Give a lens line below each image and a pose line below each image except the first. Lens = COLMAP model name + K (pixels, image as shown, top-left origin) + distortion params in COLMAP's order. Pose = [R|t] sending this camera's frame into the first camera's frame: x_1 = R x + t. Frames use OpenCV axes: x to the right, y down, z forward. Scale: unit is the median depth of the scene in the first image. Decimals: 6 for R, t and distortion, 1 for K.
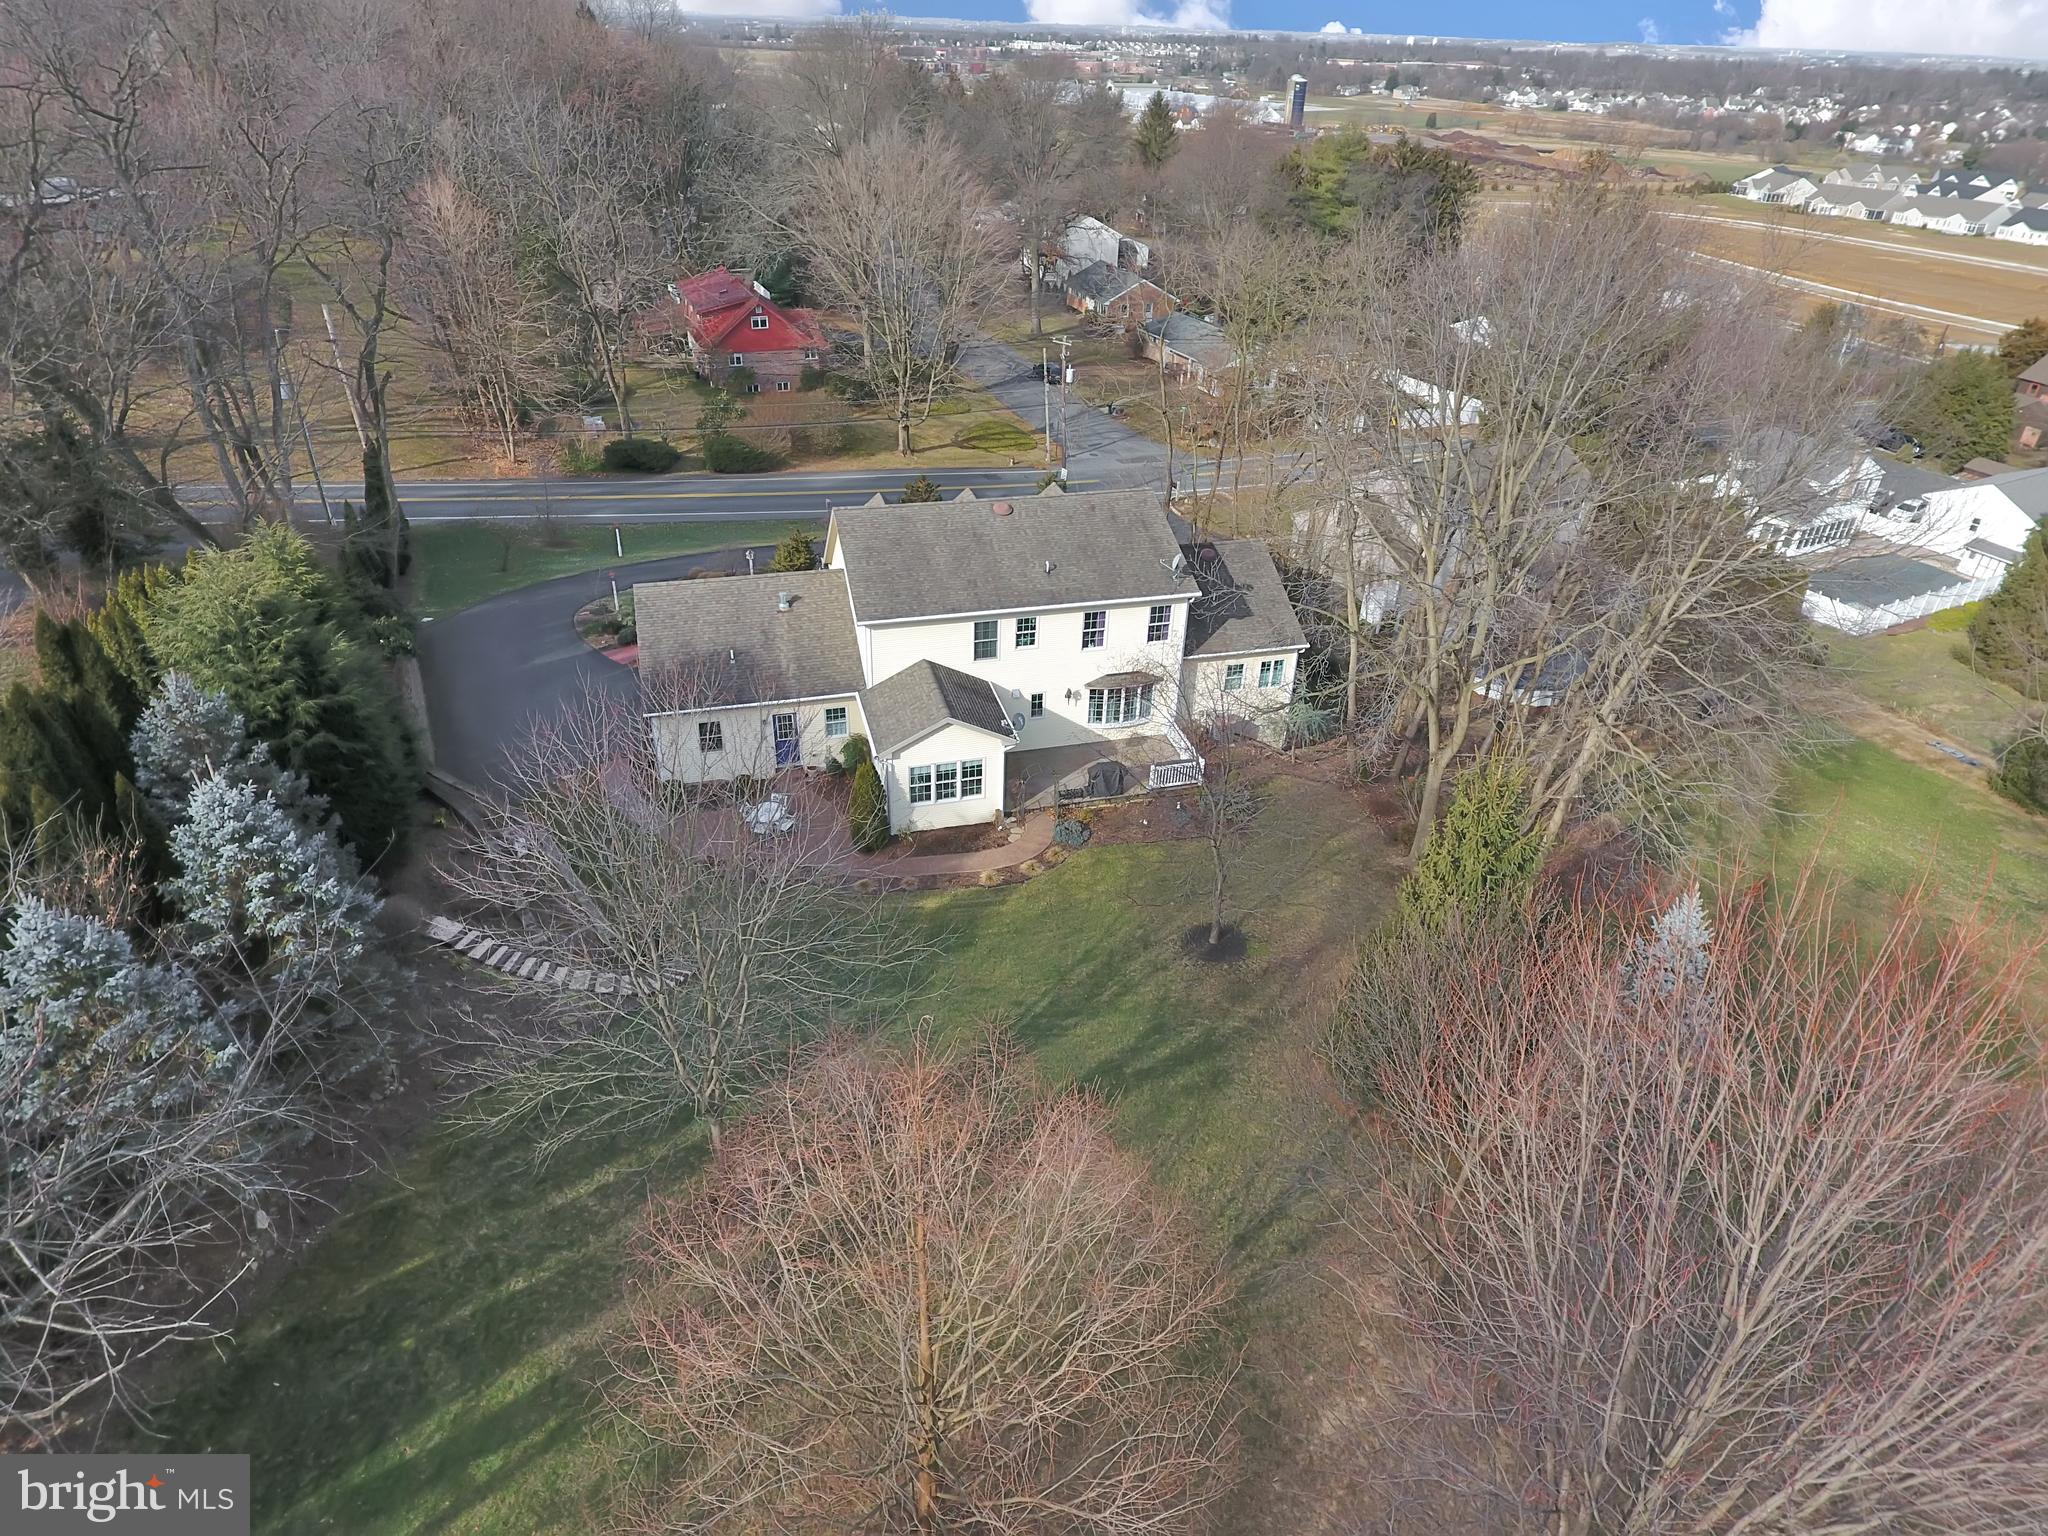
lens RADIAL K [[1191.8, 0, 1043.9], [0, 1191.8, 740.3], [0, 0, 1]] dist [-0.003925, -0.001180]
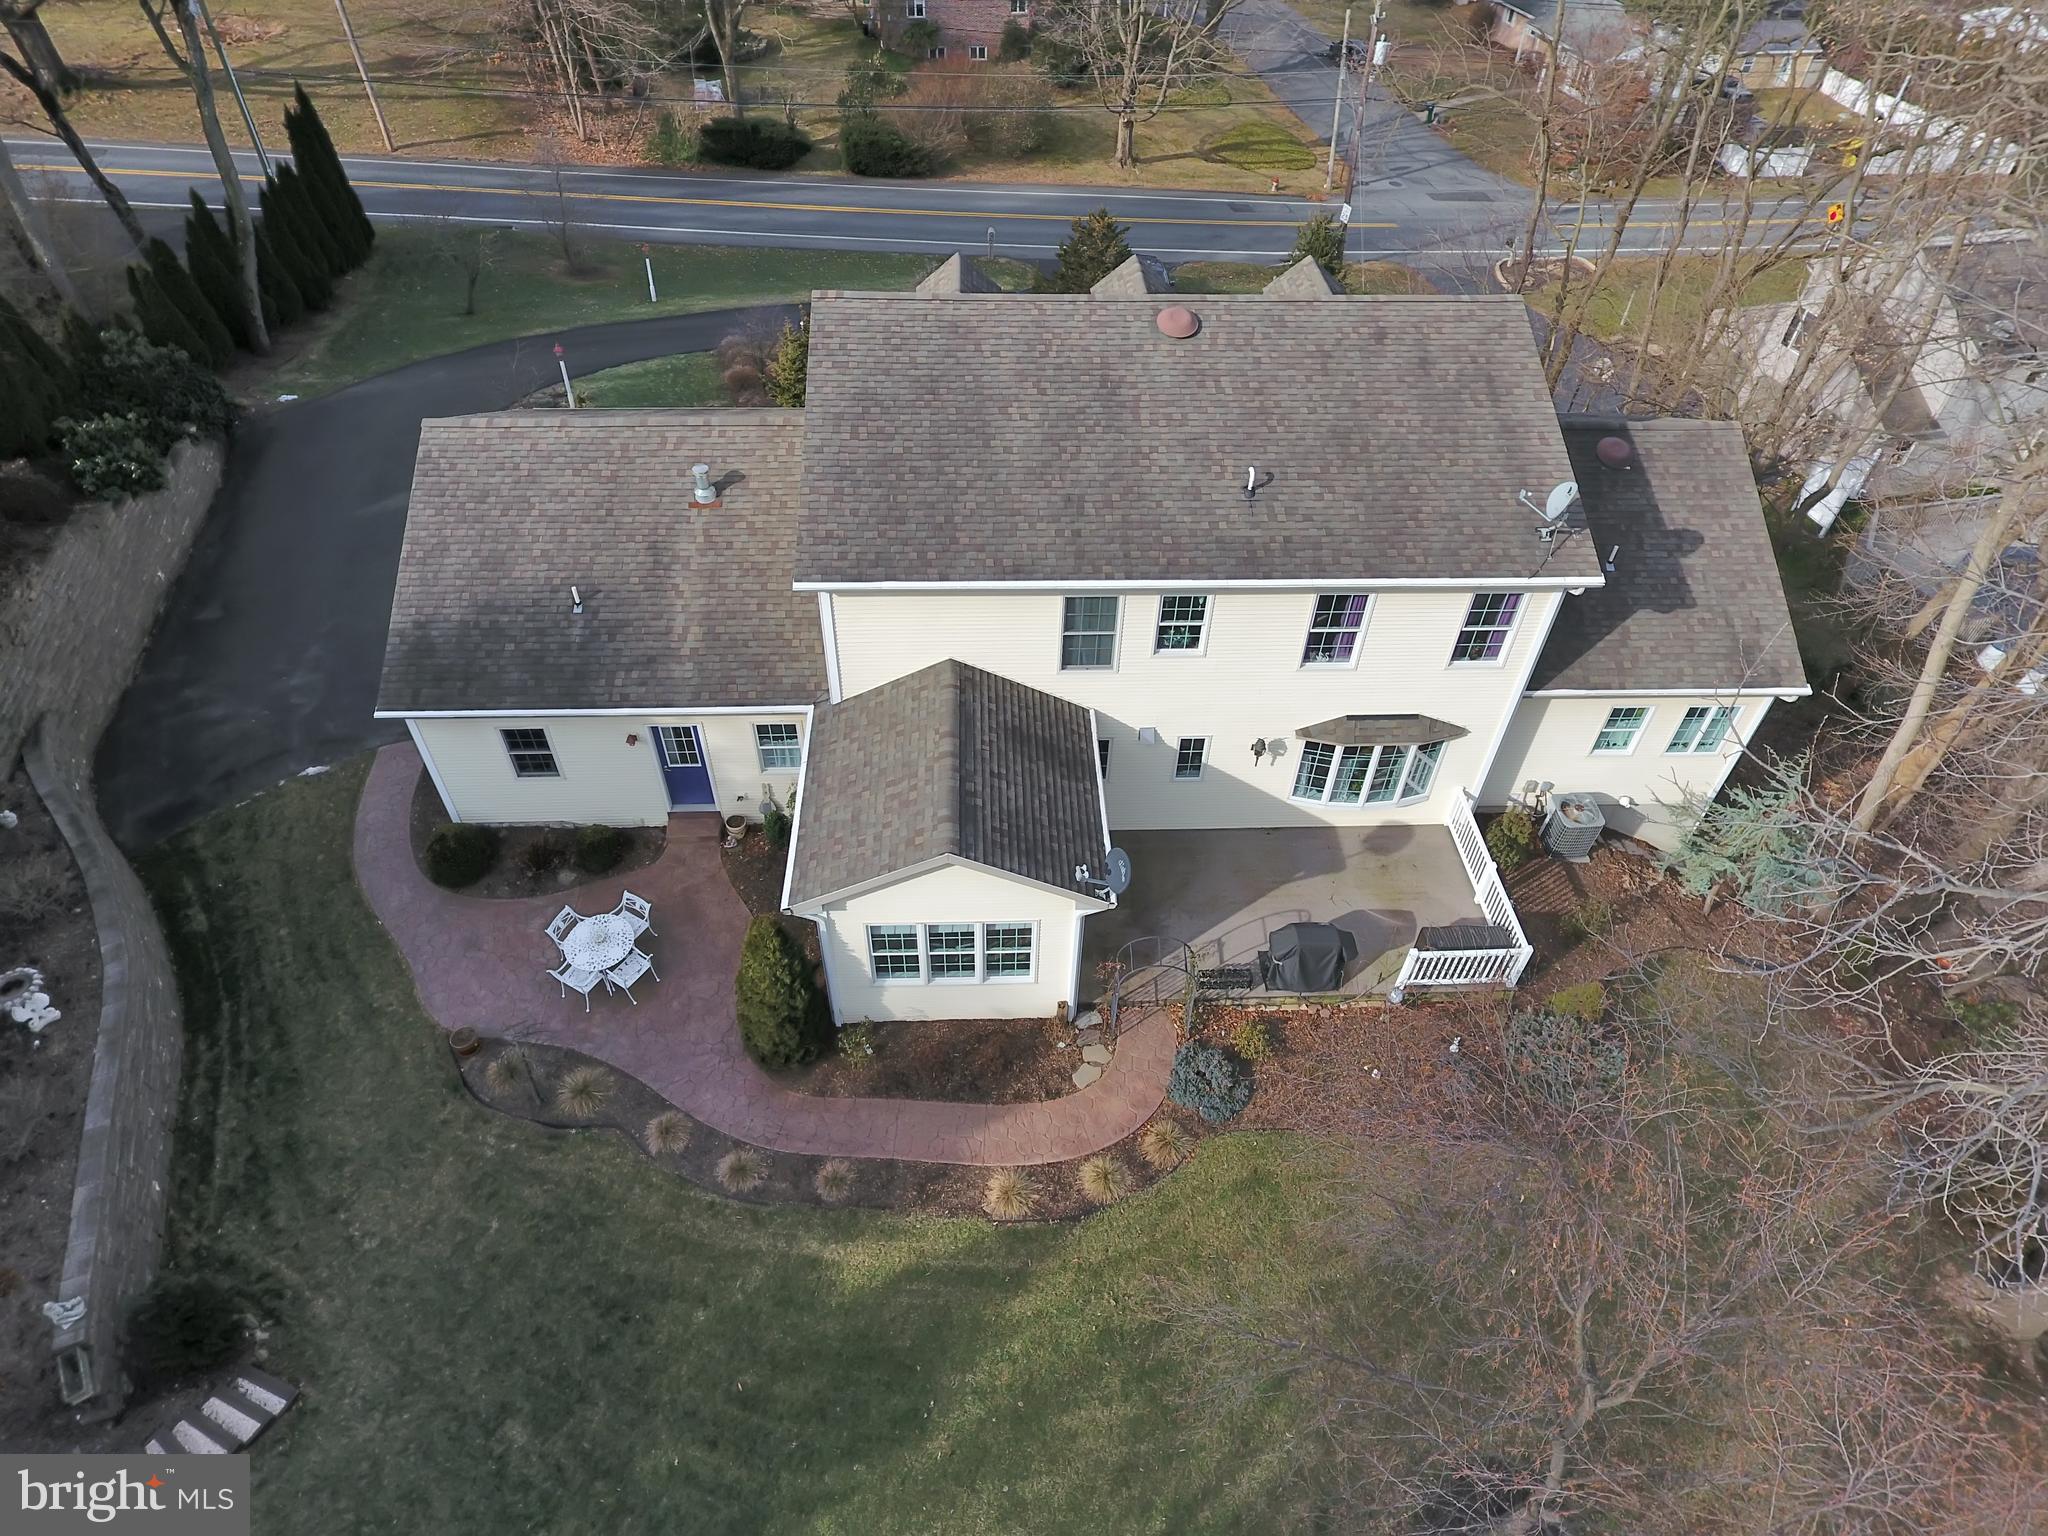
lens RADIAL K [[1191.8, 0, 1041.4], [0, 1191.8, 743.4], [0, 0, 1]] dist [-0.003925, -0.001180]
pose [[0.974047, 0.151863, -0.167840, 0.014789], [-0.111482, 0.967217, 0.228172, -0.130951], [0.196989, -0.203539, 0.959045, 0.497853]]
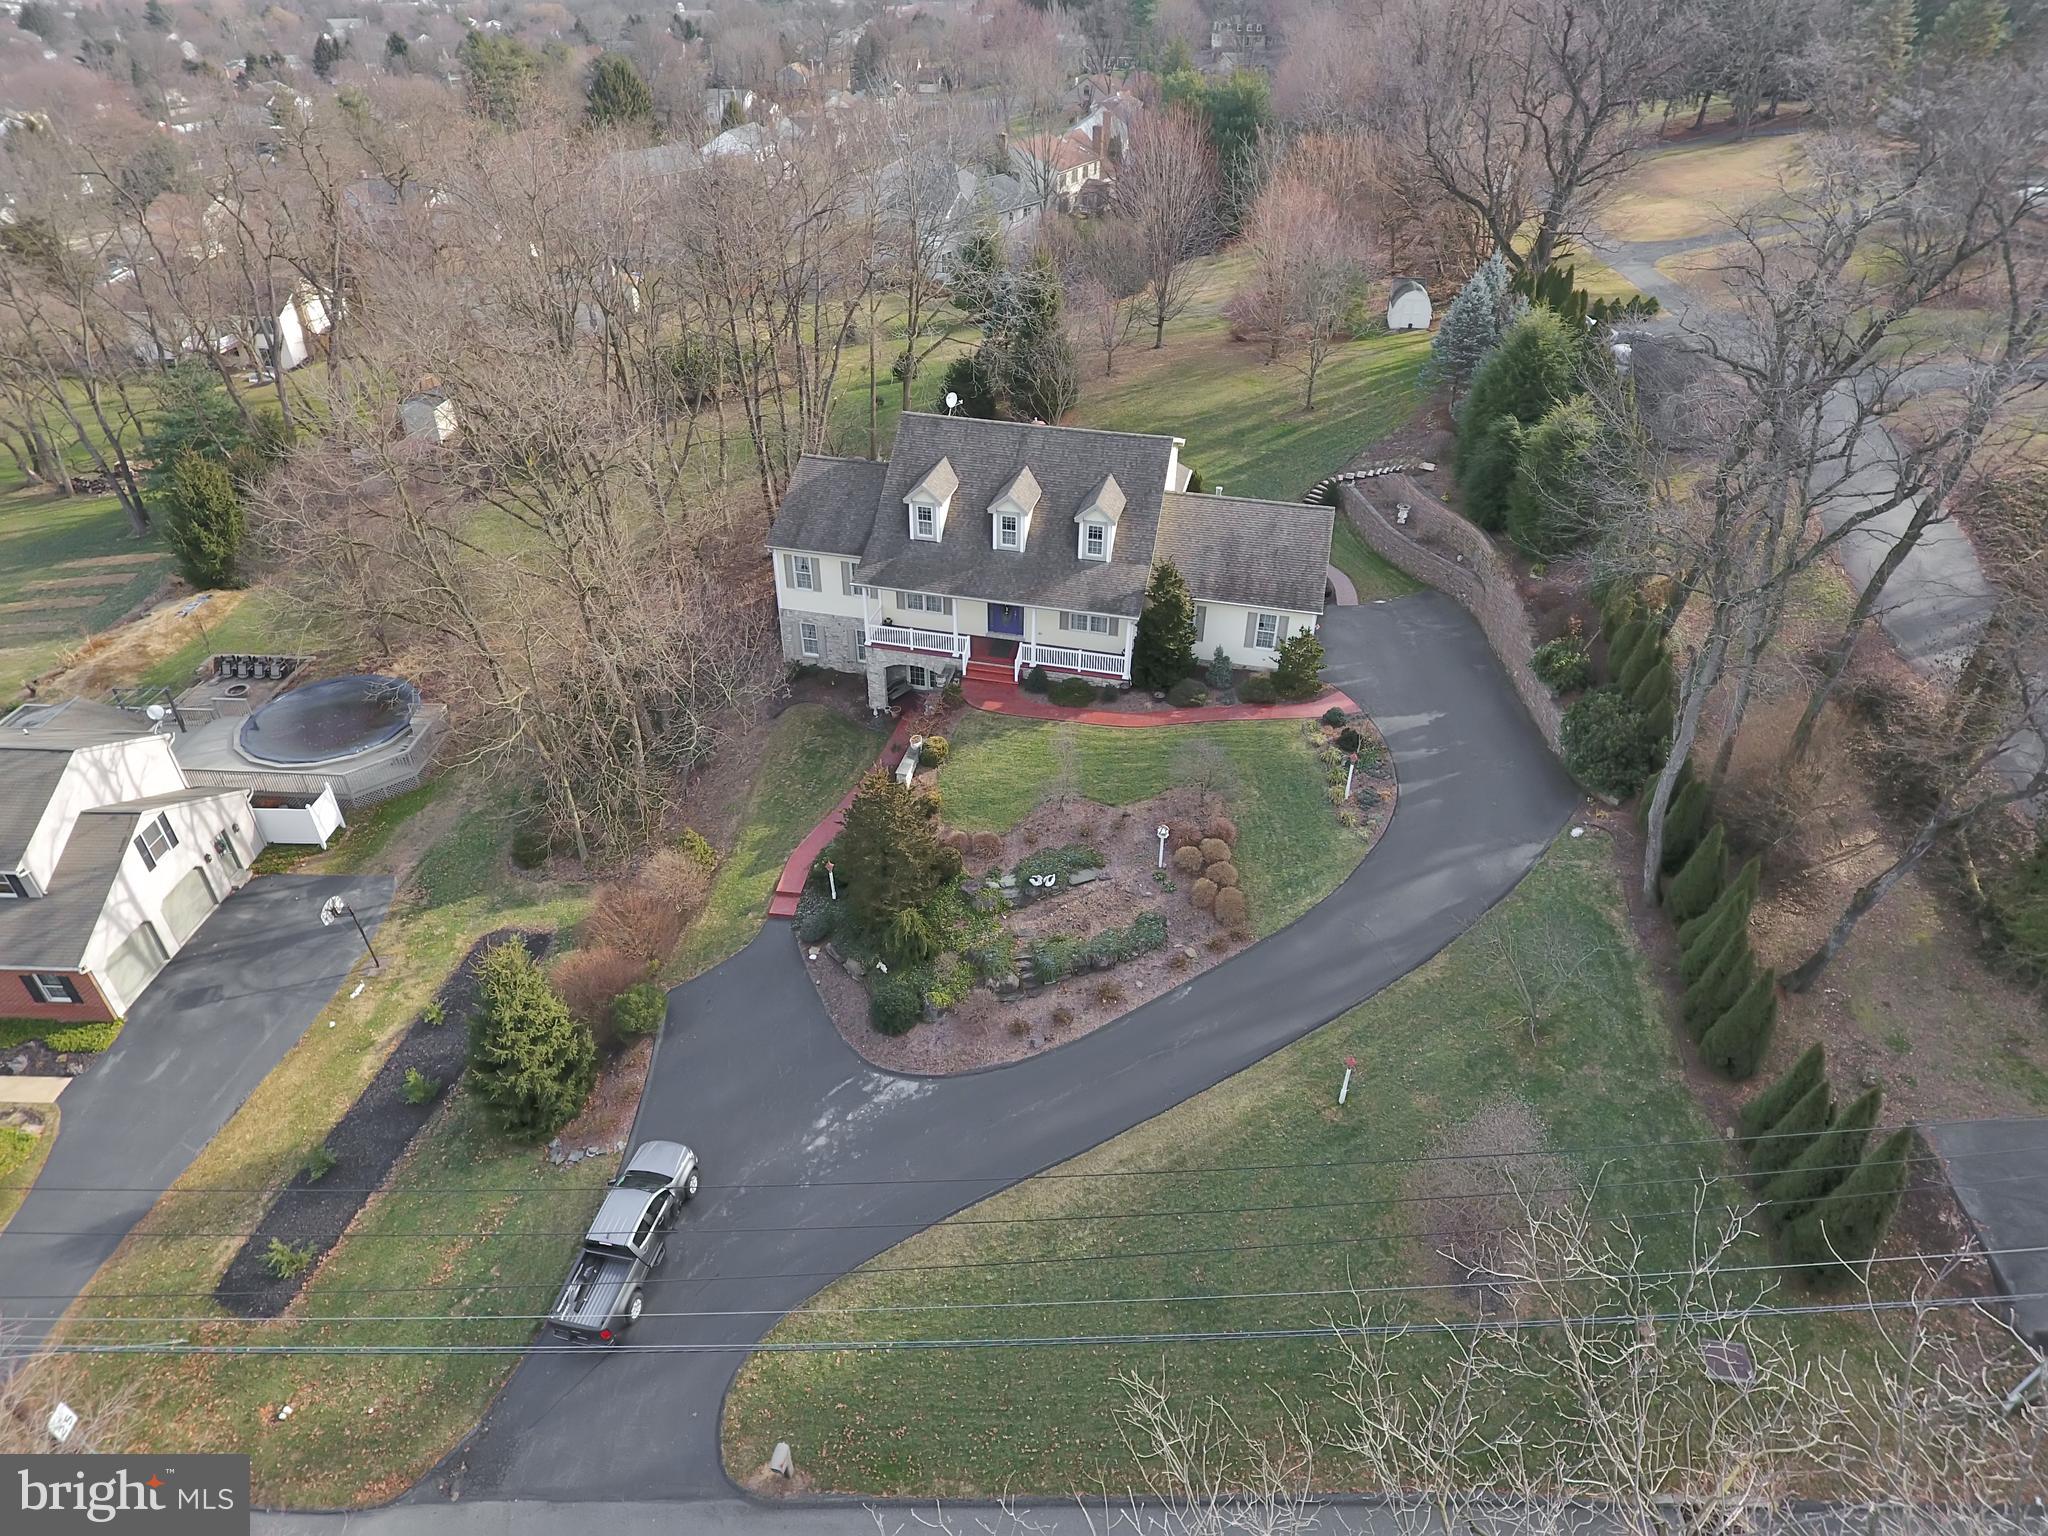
lens RADIAL K [[1191.8, 0, 1035.9], [0, 1191.8, 734.5], [0, 0, 1]] dist [-0.003925, -0.001180]
pose [[-0.874851, -0.305154, 0.376186, -0.557404], [0.213928, 0.453369, 0.865269, -1.047826], [-0.434592, 0.837459, -0.331350, 1.589857]]
